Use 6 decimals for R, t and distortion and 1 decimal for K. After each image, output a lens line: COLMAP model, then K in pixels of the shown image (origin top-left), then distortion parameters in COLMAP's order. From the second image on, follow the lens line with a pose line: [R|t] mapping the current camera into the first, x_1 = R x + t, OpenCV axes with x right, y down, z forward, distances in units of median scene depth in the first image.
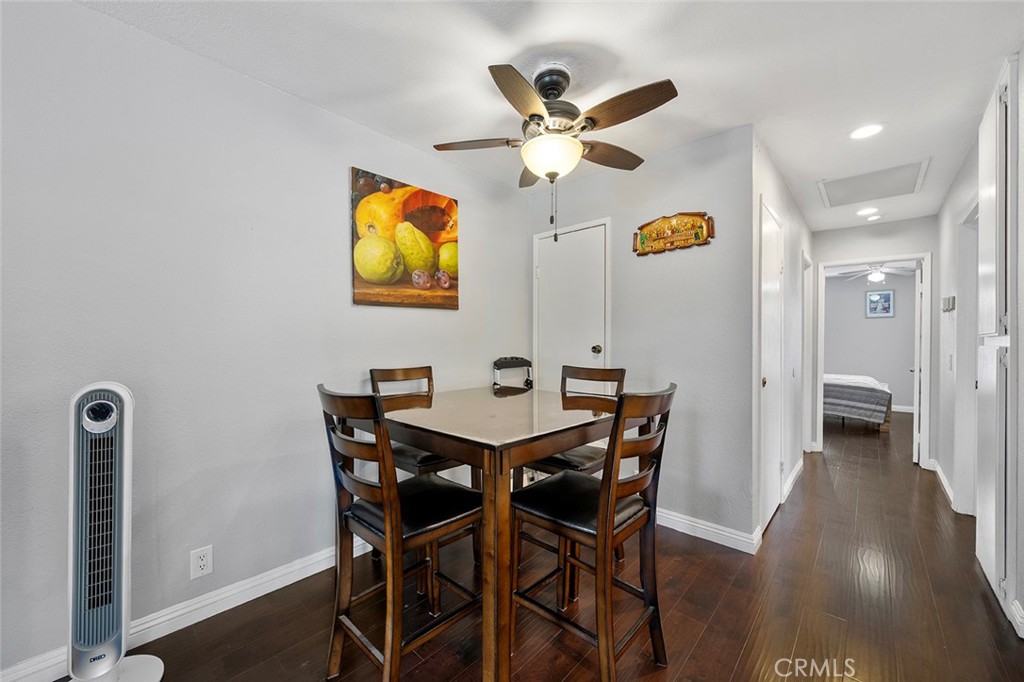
lens RADIAL K [[404.8, 0, 512.0], [0, 404.8, 341.0], [0, 0, 1]] dist [-0.000231, -0.000087]
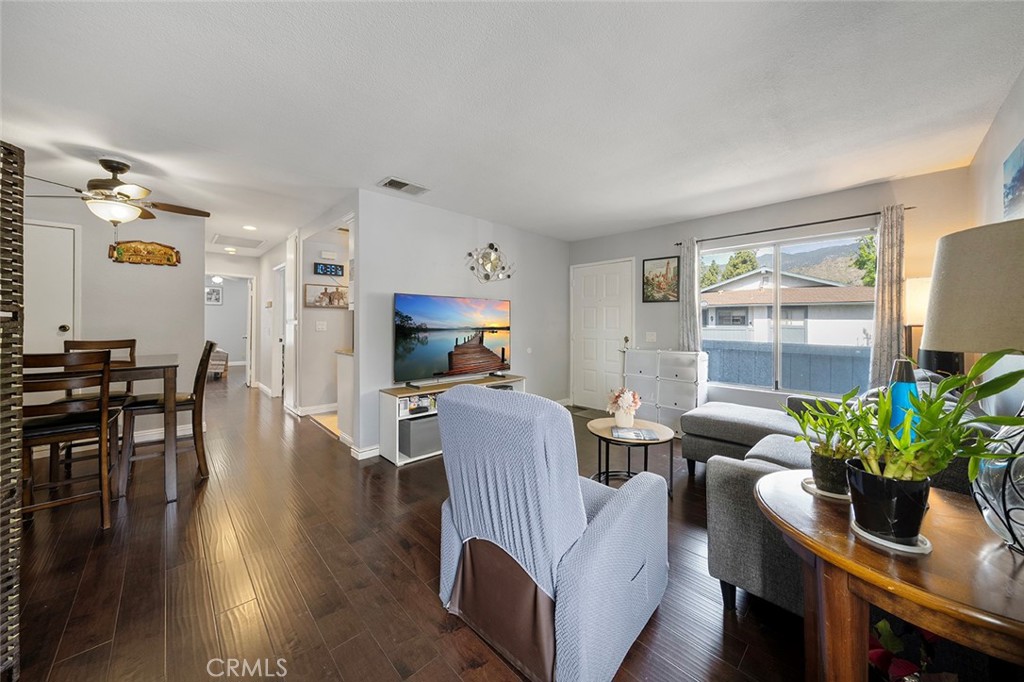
lens RADIAL K [[349.0, 0, 507.4], [0, 349.0, 337.3], [0, 0, 1]] dist [-0.019812, 0.000054]
pose [[0.065153, -0.042984, 0.996949, -0.845688], [-0.009030, 0.999006, 0.043662, -0.009869], [-0.997834, -0.011847, 0.064700, -0.488037]]
